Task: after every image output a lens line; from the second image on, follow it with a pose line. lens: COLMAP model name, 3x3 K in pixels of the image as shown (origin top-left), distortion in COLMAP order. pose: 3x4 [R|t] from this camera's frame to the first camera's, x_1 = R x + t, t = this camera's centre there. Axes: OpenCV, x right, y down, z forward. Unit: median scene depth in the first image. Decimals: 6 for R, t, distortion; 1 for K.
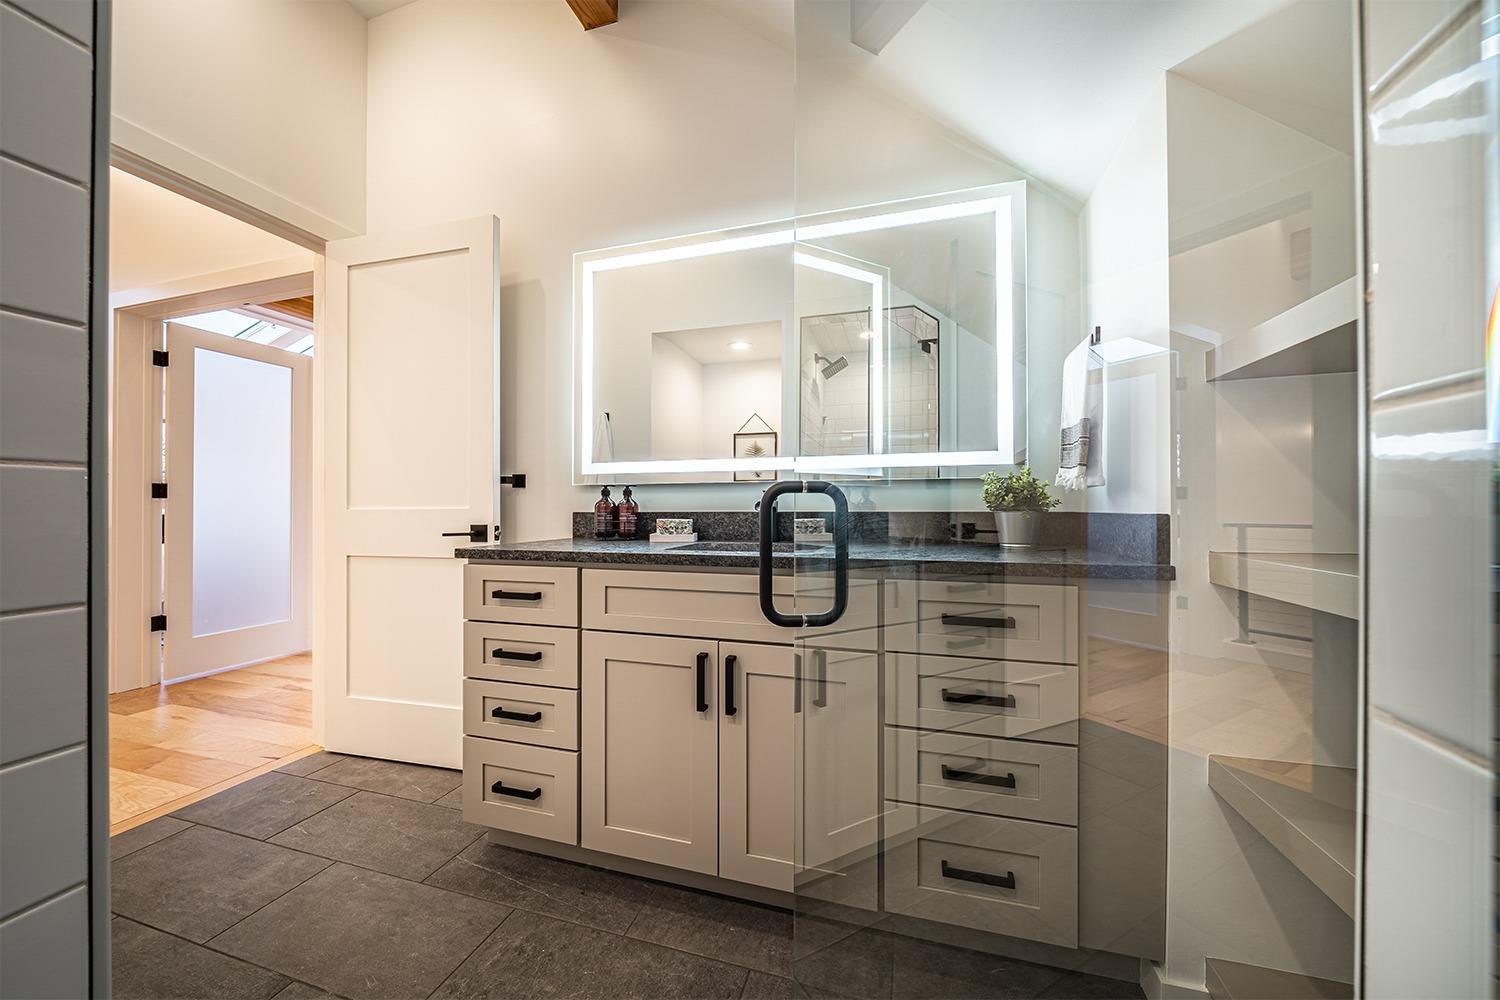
lens RADIAL K [[516.8, 0, 754.3], [0, 516.8, 501.1], [0, 0, 1]] dist [-0.001406, -0.000219]
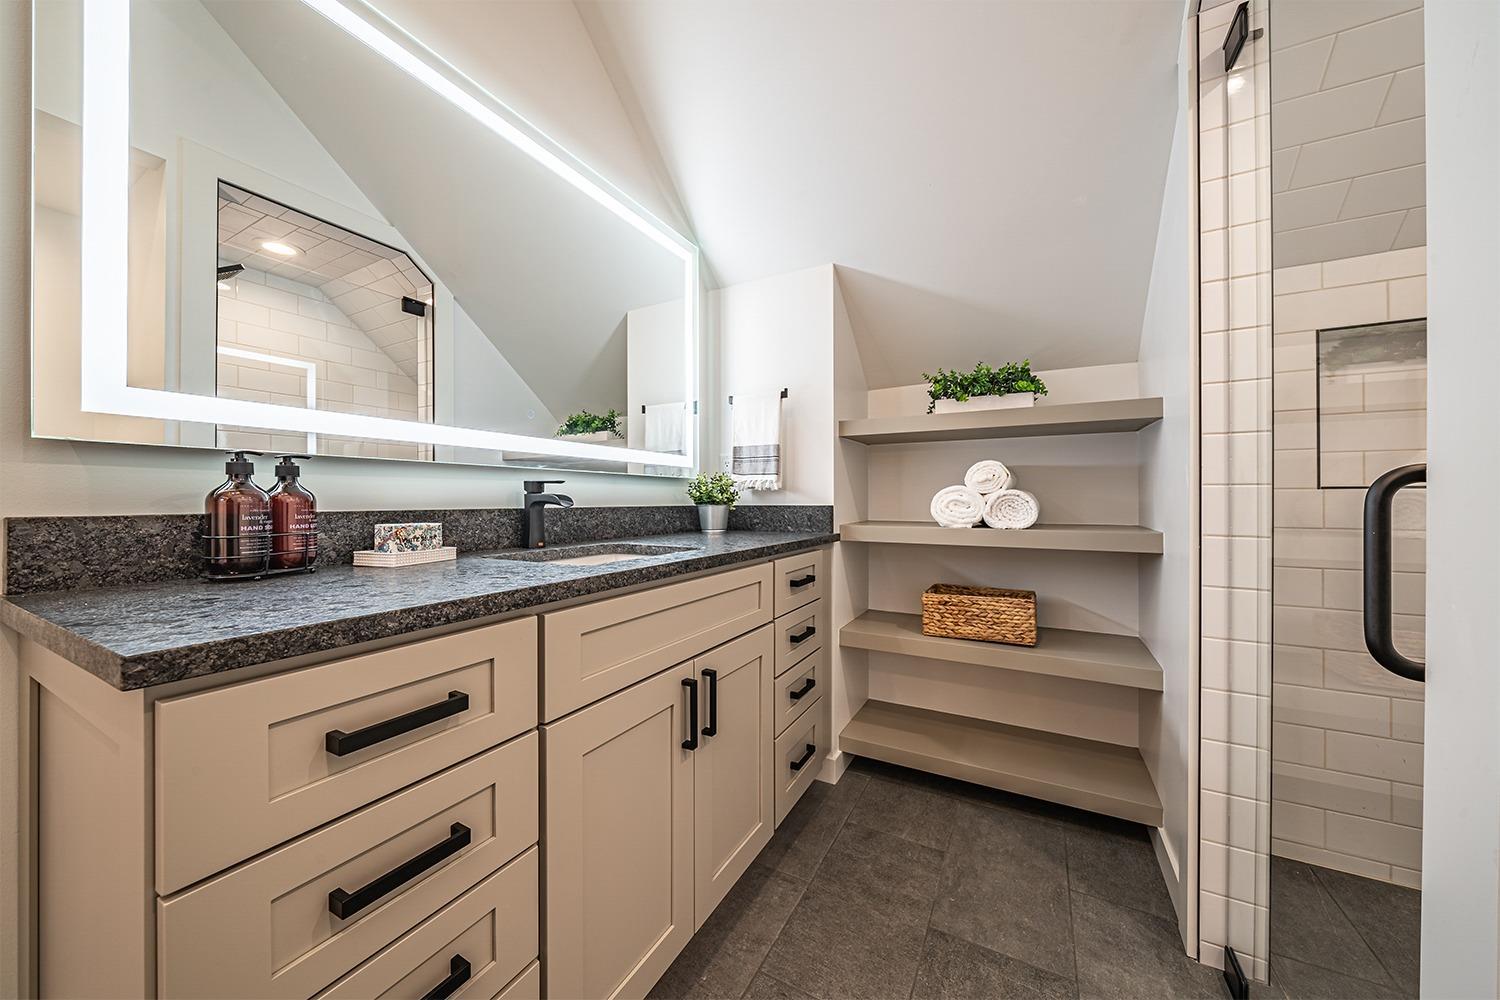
lens RADIAL K [[526.5, 0, 749.4], [0, 526.5, 495.6], [0, 0, 1]] dist [-0.001494, -0.000130]
pose [[0.220785, 0.011013, 0.975260, -0.652069], [-0.010668, 0.999904, -0.008876, 0.005776], [-0.975264, -0.008445, 0.220881, 0.522149]]
